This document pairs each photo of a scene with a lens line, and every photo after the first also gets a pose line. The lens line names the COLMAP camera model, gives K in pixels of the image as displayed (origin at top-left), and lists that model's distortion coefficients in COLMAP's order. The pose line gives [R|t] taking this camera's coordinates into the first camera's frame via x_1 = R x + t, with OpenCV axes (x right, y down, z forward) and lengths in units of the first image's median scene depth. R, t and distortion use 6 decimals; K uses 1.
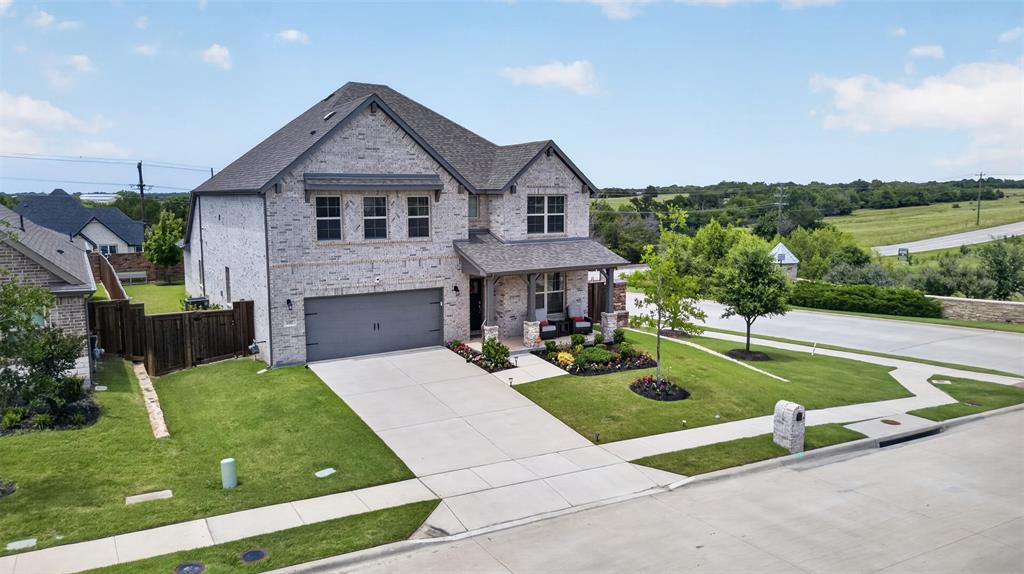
lens RADIAL K [[706.6, 0, 509.4], [0, 706.6, 281.8], [0, 0, 1]] dist [0.024830, -0.002994]
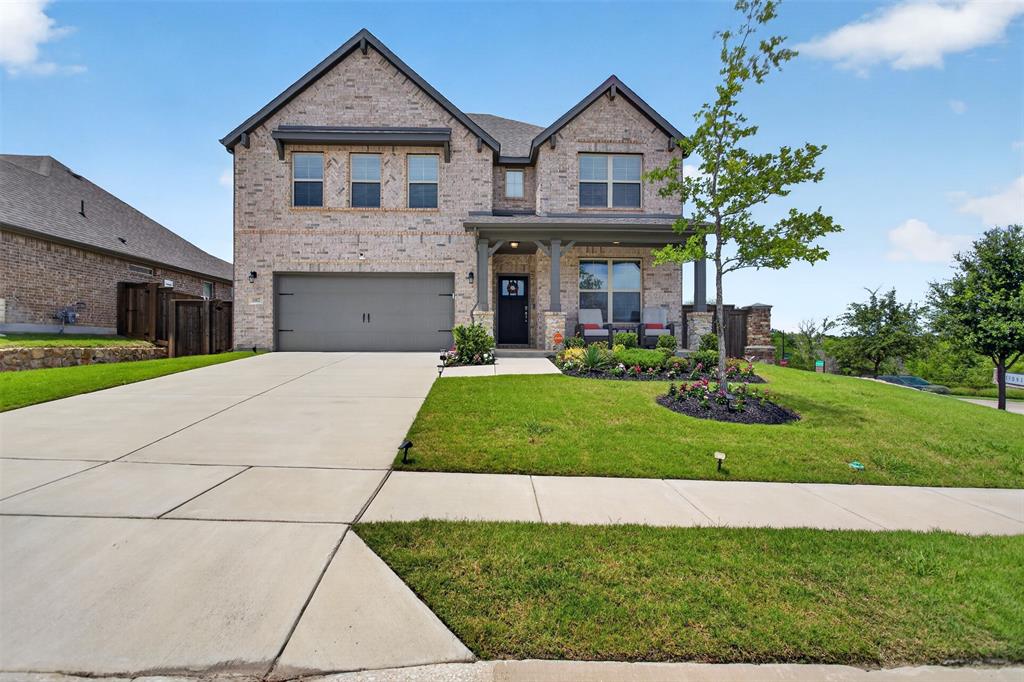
lens RADIAL K [[473.7, 0, 516.6], [0, 473.7, 348.7], [0, 0, 1]] dist [-0.007945, 0.000148]
pose [[0.881048, 0.007975, -0.472959, 0.224289], [-0.064232, 0.992614, -0.102917, 0.147106], [0.468645, 0.121054, 0.875053, 0.627294]]
